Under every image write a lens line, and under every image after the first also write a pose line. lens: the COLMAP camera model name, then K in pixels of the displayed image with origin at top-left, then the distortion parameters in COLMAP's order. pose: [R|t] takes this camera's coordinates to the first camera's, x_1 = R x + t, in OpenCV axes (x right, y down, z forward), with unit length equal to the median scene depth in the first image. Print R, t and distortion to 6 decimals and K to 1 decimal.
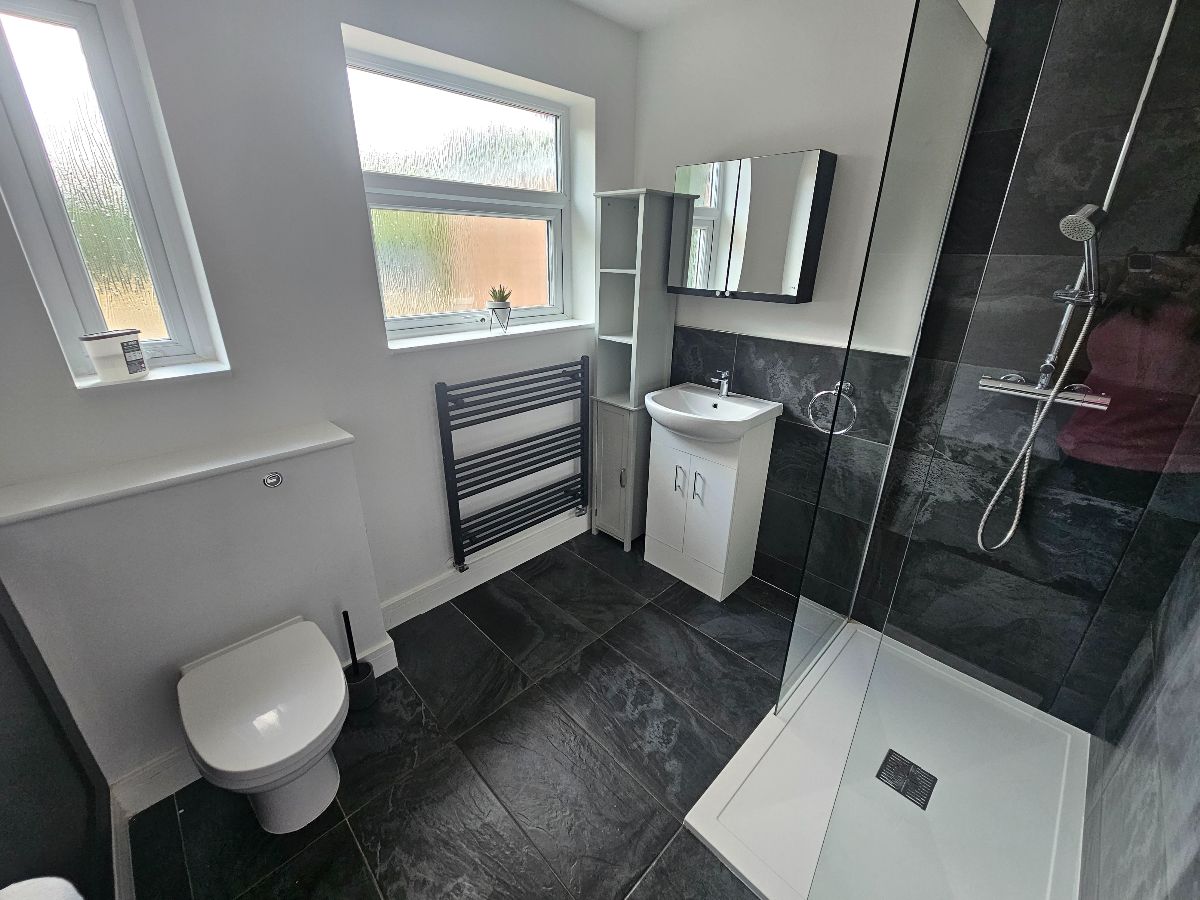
lens RADIAL K [[486.3, 0, 601.5], [0, 486.3, 445.4], [0, 0, 1]] dist [-0.000812, 0.000193]
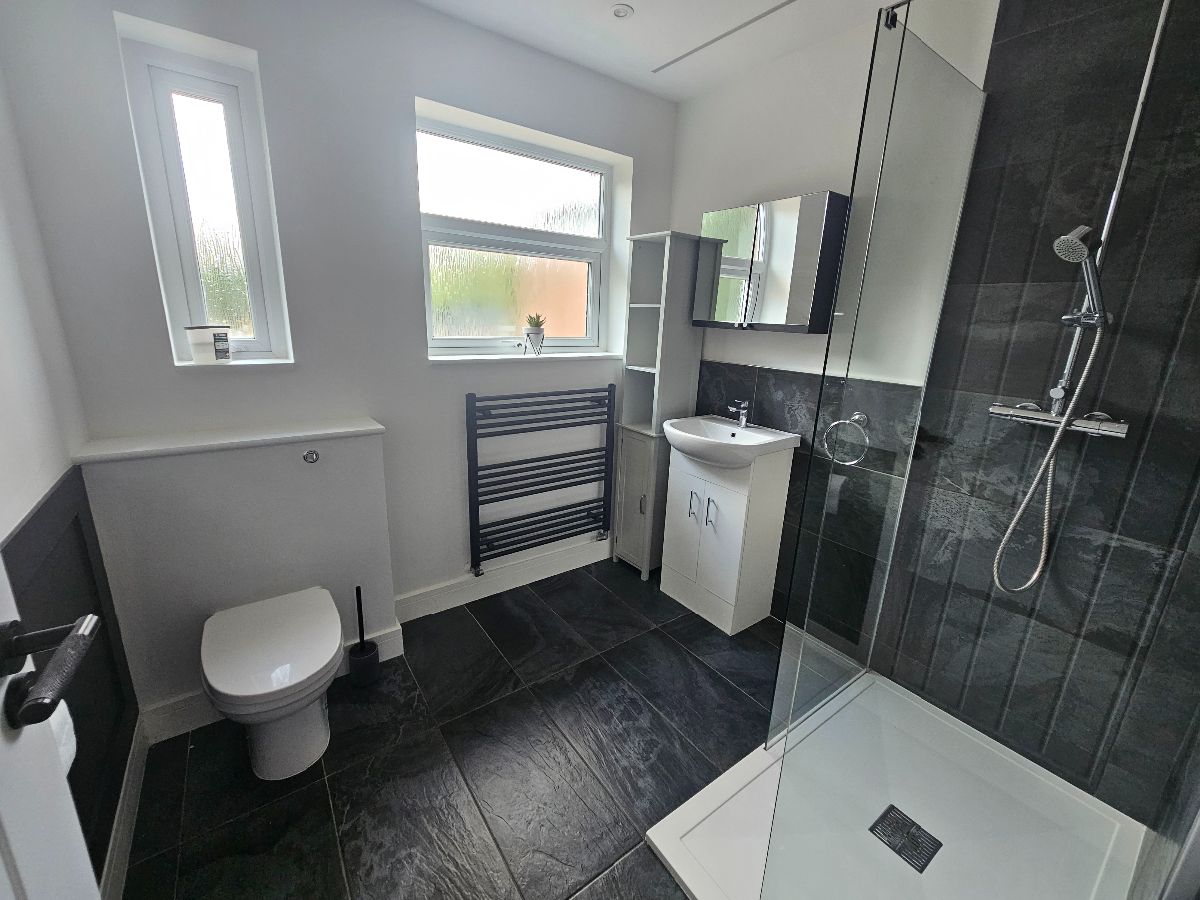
lens RADIAL K [[486.3, 0, 601.5], [0, 486.3, 445.4], [0, 0, 1]] dist [-0.000812, 0.000193]
pose [[0.988189, 0.061282, -0.140450, 0.120980], [-0.078029, 0.990061, -0.117010, 0.091416], [0.131884, 0.126587, 0.983149, -0.036902]]
